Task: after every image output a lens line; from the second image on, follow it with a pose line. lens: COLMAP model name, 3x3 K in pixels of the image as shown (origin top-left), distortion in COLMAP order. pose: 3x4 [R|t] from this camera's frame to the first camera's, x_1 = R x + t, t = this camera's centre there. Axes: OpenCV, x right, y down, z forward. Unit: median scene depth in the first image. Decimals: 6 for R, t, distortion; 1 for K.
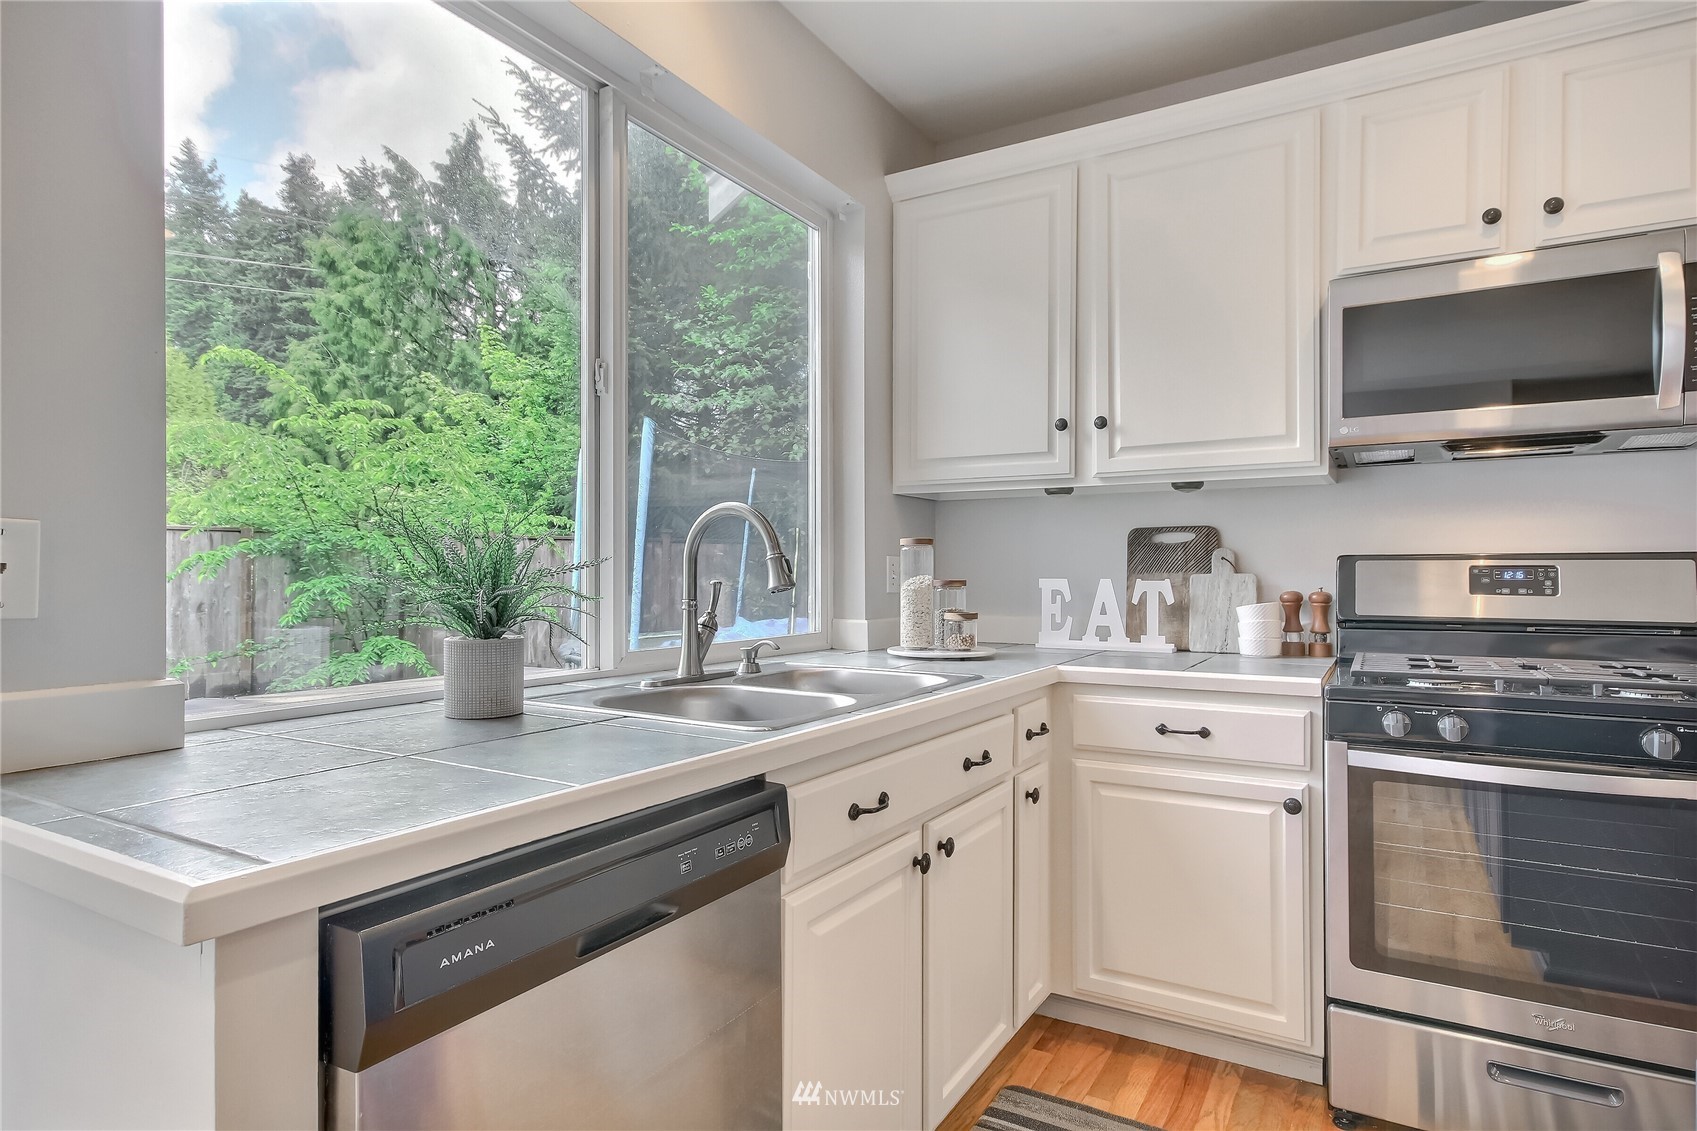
lens RADIAL K [[920.0, 0, 863.4], [0, 920.0, 571.0], [0, 0, 1]] dist [0.001229, 0.003969]
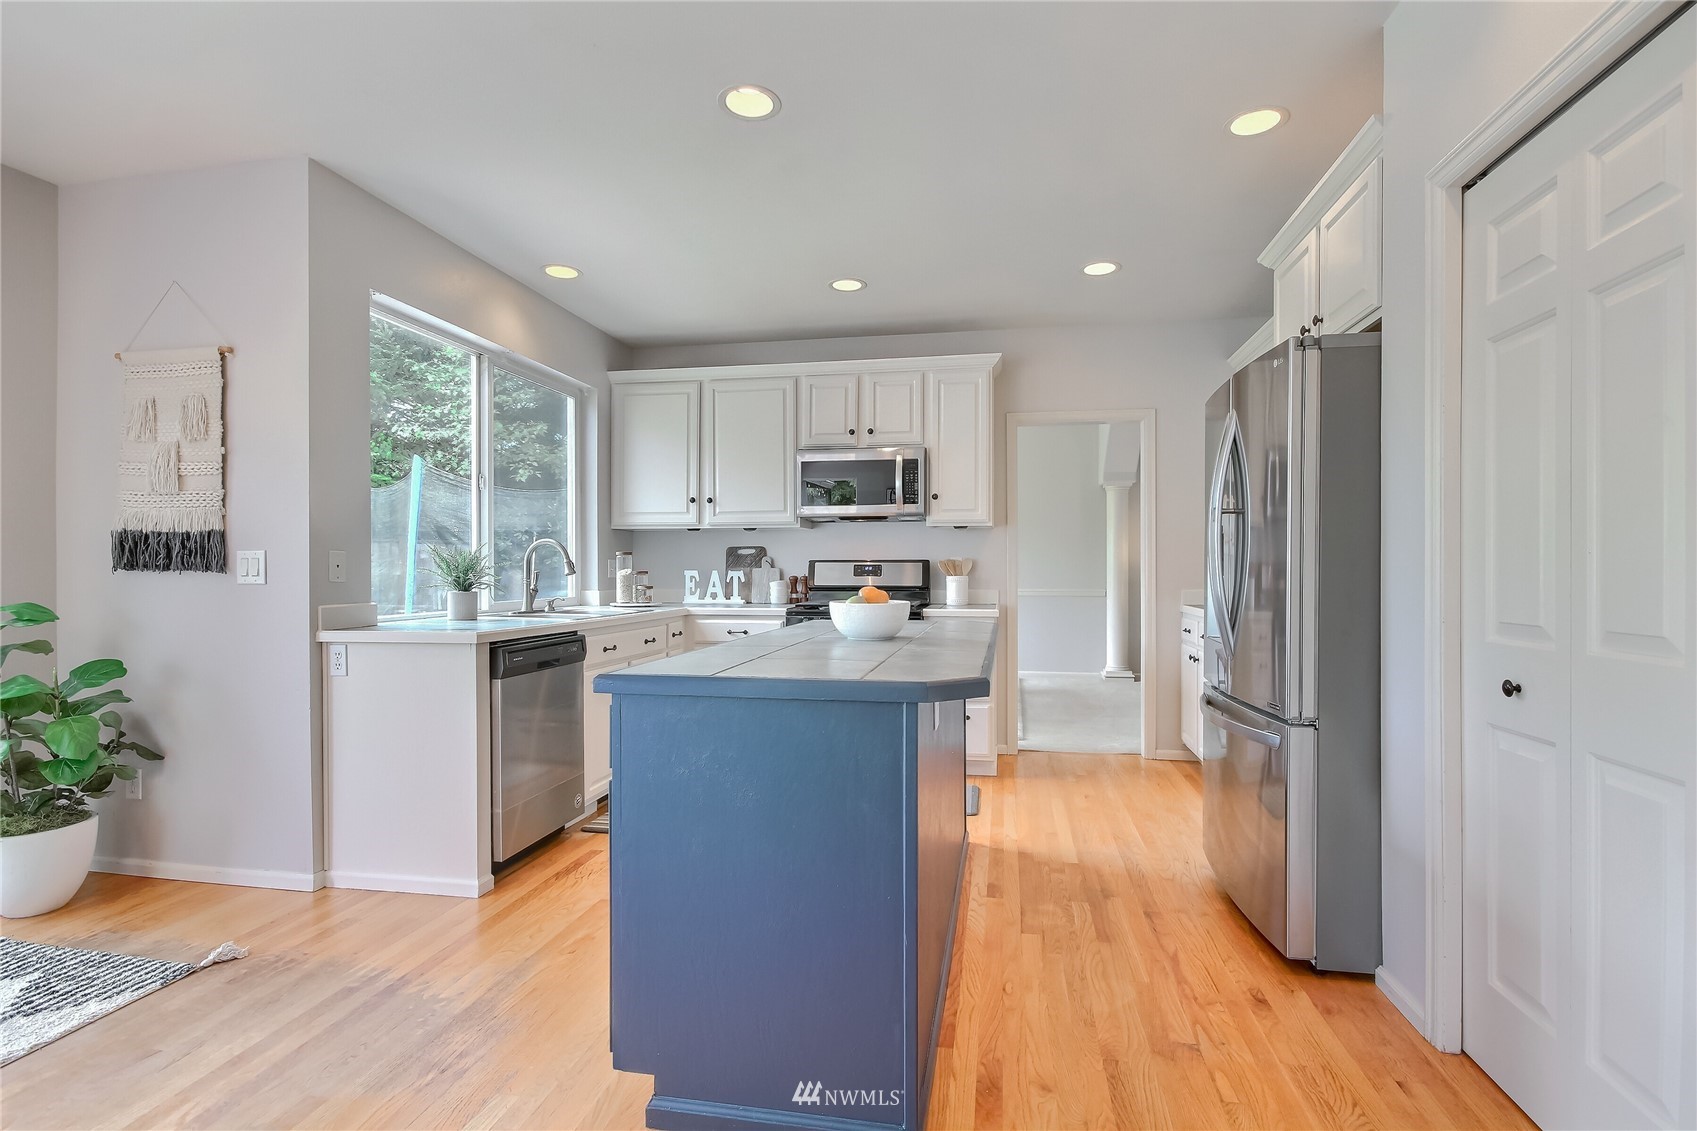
lens RADIAL K [[808.0, 0, 860.3], [0, 808.0, 568.9], [0, 0, 1]] dist [-0.004971, 0.002916]
pose [[0.937859, -0.001126, 0.347015, -0.082191], [0.000432, 0.999998, 0.002078, 0.001255], [-0.347017, -0.001799, 0.937857, -0.992360]]
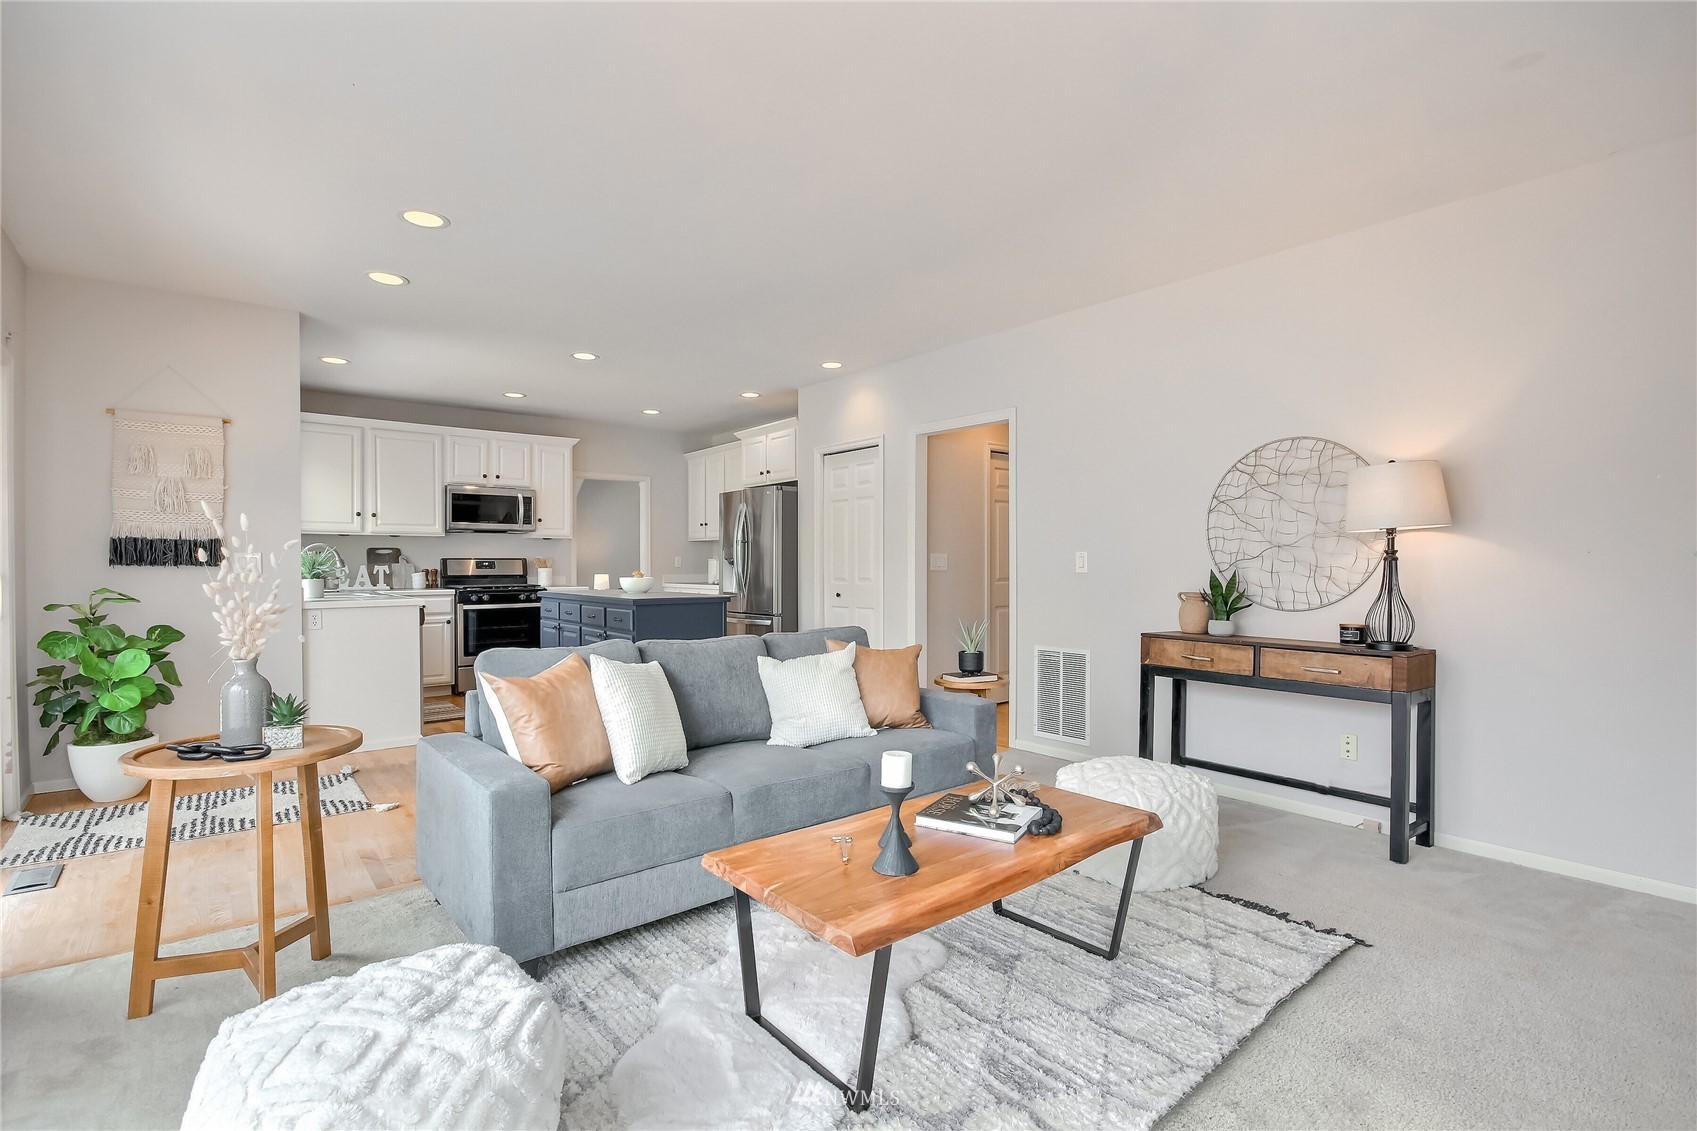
lens RADIAL K [[808.0, 0, 870.0], [0, 808.0, 576.1], [0, 0, 1]] dist [-0.004971, 0.002916]
pose [[0.338281, -0.016721, 0.940897, -1.784361], [0.000773, 0.999847, 0.017490, -0.001446], [-0.941045, -0.005189, 0.338242, -1.536388]]
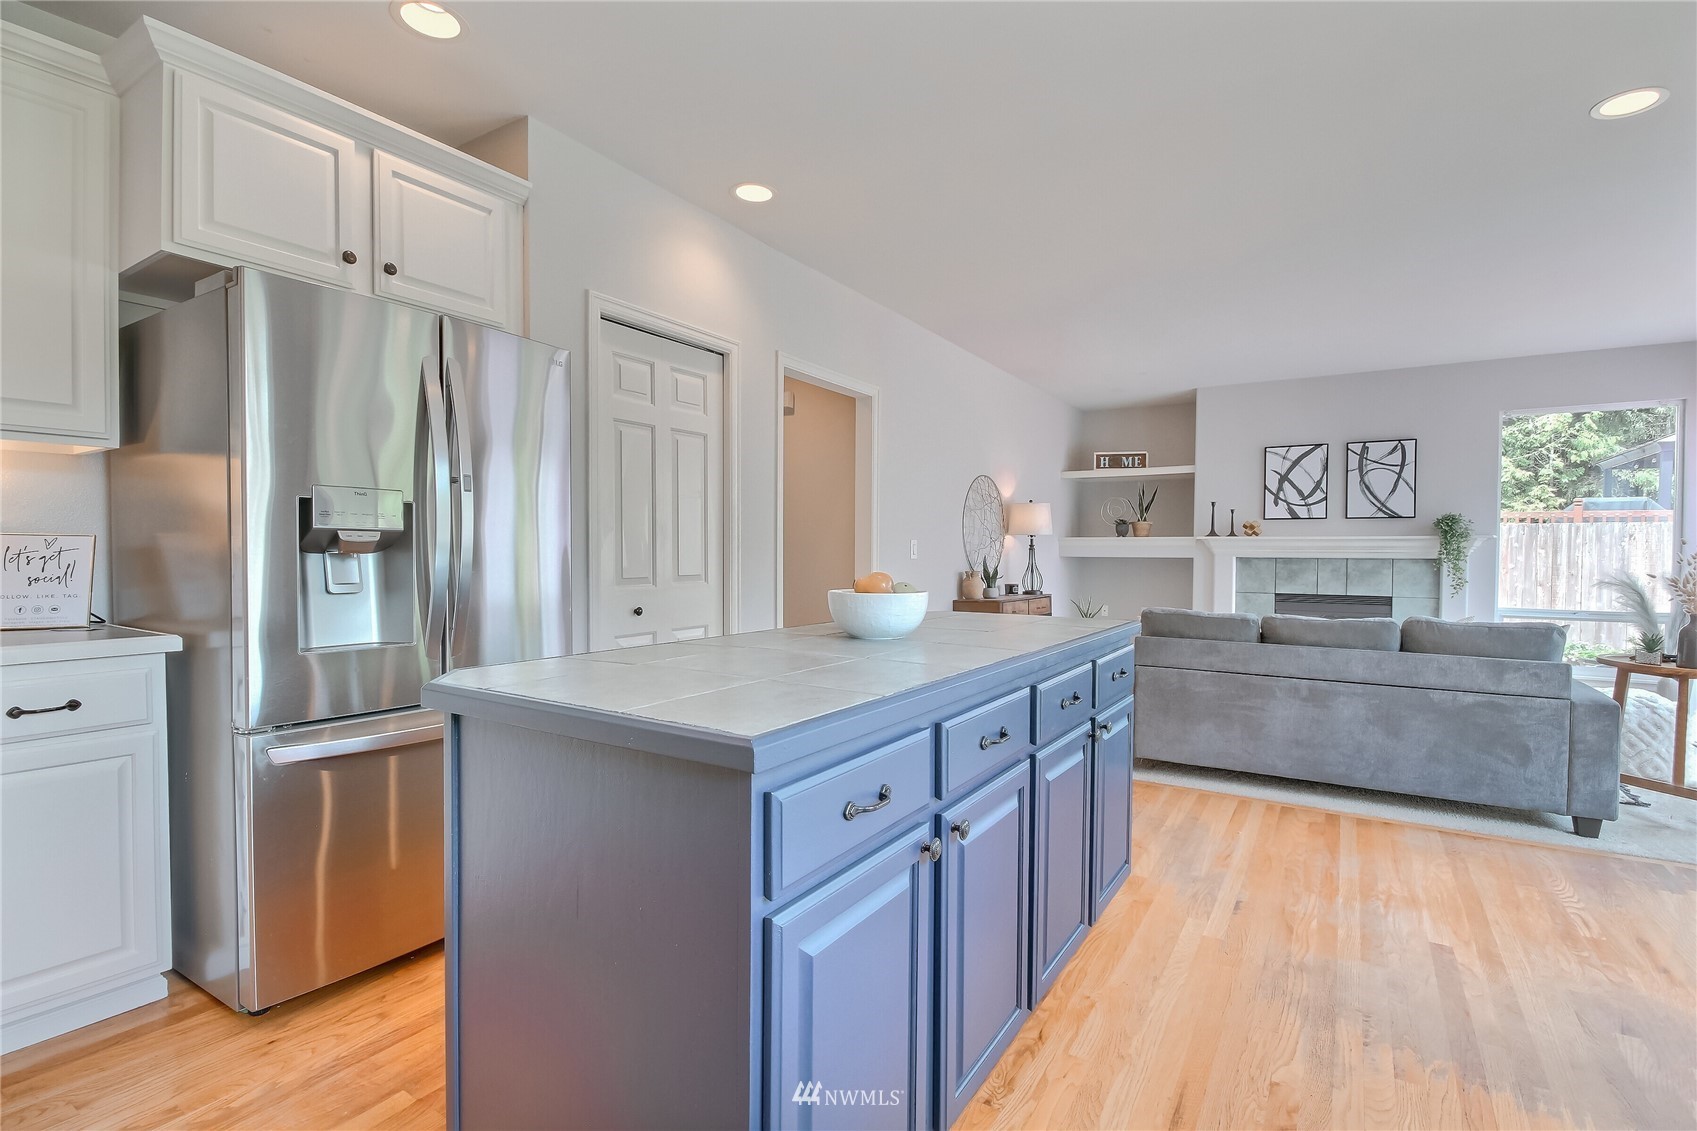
lens RADIAL K [[808.0, 0, 847.5], [0, 808.0, 571.9], [0, 0, 1]] dist [-0.004971, 0.002916]
pose [[-0.998858, -0.007932, 0.047119, 0.268335], [-0.006701, 0.999634, 0.026214, 0.002195], [-0.047310, 0.025868, -0.998545, 0.742225]]
